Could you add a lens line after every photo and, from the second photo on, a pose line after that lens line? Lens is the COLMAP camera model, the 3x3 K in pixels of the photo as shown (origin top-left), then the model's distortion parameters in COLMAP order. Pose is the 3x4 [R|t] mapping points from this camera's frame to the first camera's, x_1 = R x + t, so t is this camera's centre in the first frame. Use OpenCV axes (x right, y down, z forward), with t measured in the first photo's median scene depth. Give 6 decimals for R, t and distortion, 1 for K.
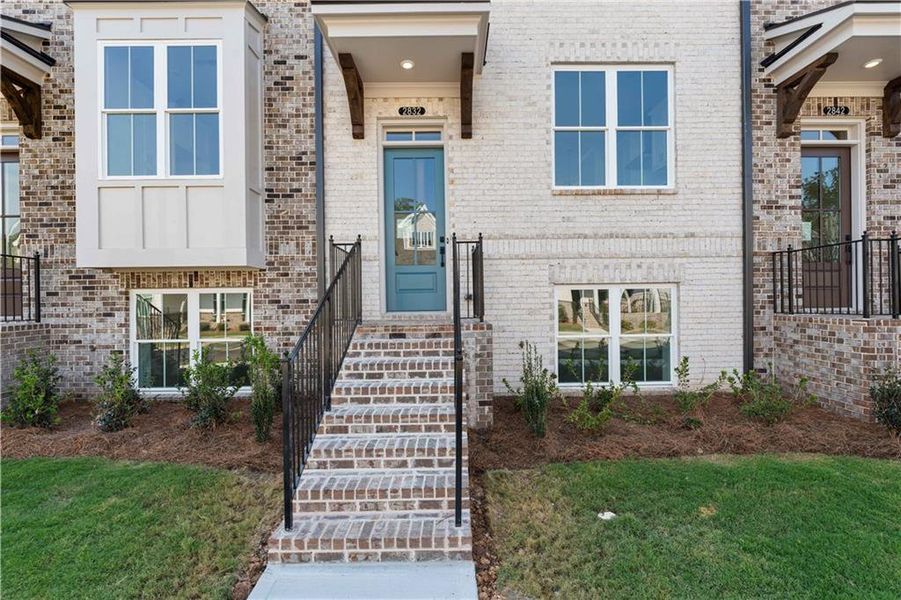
lens RADIAL K [[403.6, 0, 450.5], [0, 403.6, 300.0], [0, 0, 1]] dist [-0.003866, 0.000624]
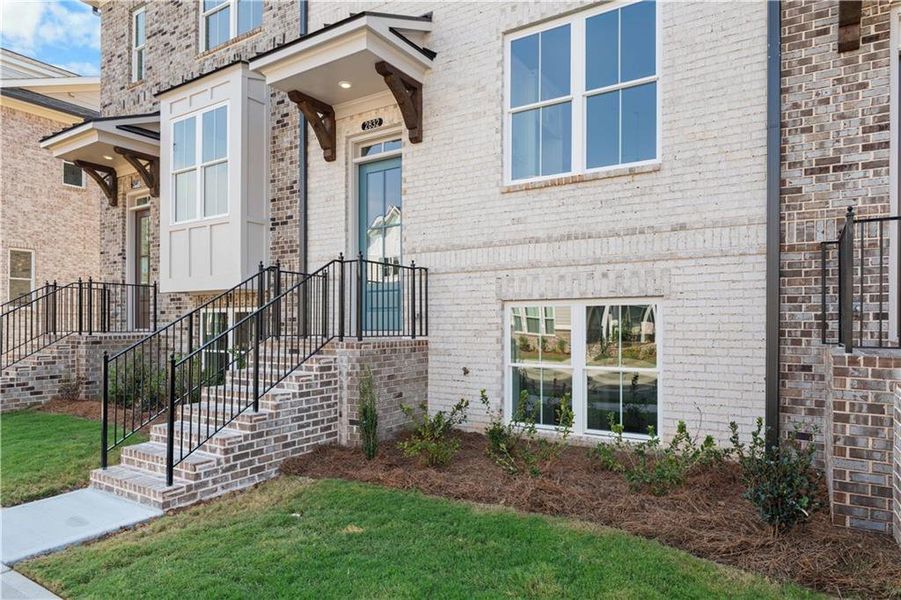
lens RADIAL K [[553.3, 0, 447.4], [0, 553.3, 320.1], [0, 0, 1]] dist [0.003349, -0.000994]
pose [[0.835670, 0.007207, -0.549184, 0.789712], [-0.007864, 0.999968, 0.001157, 0.000286], [0.549175, 0.003352, 0.835701, -0.012113]]
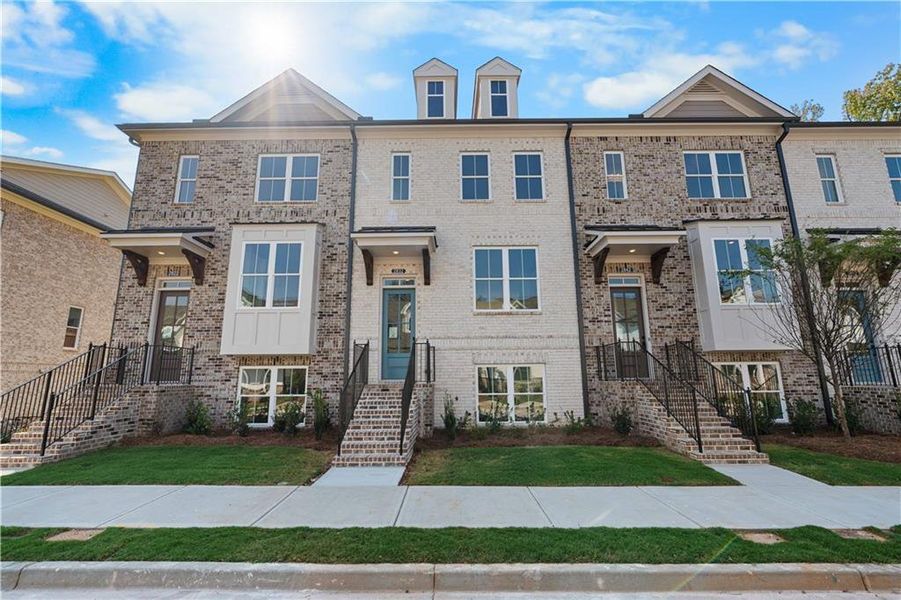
lens RADIAL K [[401.5, 0, 450.2], [0, 401.5, 296.8], [0, 0, 1]] dist [-0.005699, 0.000326]
pose [[0.999938, 0.000552, -0.011146, 0.166761], [-0.002727, 0.980576, -0.196120, 0.018294], [0.010821, 0.196138, 0.980517, -0.814300]]
